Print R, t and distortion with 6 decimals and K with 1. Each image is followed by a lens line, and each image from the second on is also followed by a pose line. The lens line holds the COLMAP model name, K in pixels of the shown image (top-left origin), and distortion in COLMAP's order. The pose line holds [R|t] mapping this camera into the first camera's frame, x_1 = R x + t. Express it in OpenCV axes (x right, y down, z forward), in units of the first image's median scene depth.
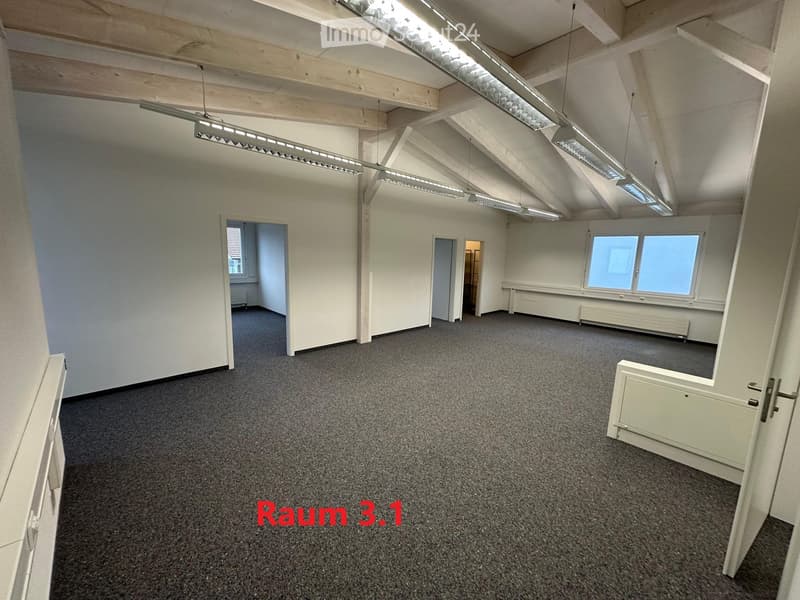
lens RADIAL K [[319.1, 0, 399.0], [0, 319.1, 299.4], [0, 0, 1]] dist [0.001607, 0.000151]
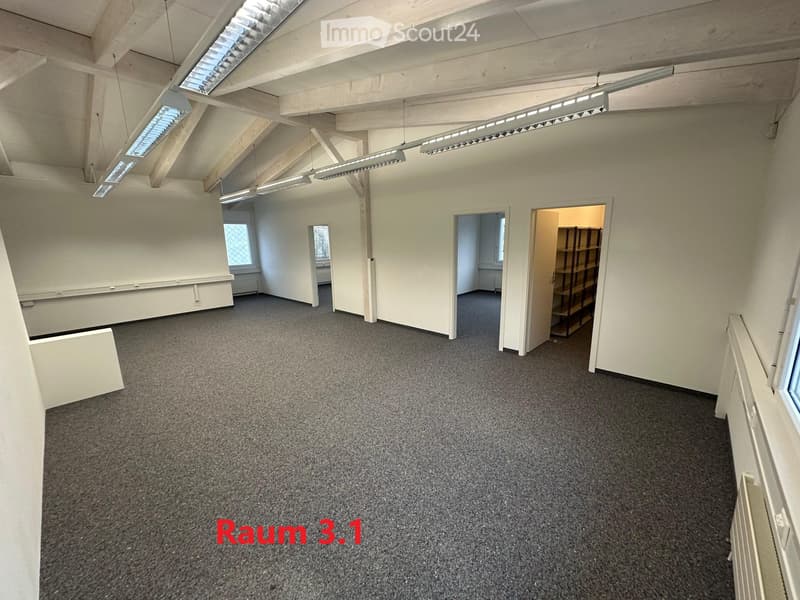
lens RADIAL K [[319.1, 0, 400.5], [0, 319.1, 301.9], [0, 0, 1]] dist [0.001607, 0.000151]
pose [[0.059179, 0.149753, -0.986951, 1.000370], [-0.144680, 0.979531, 0.139952, -0.104640], [0.987707, 0.134510, 0.079634, 1.031430]]
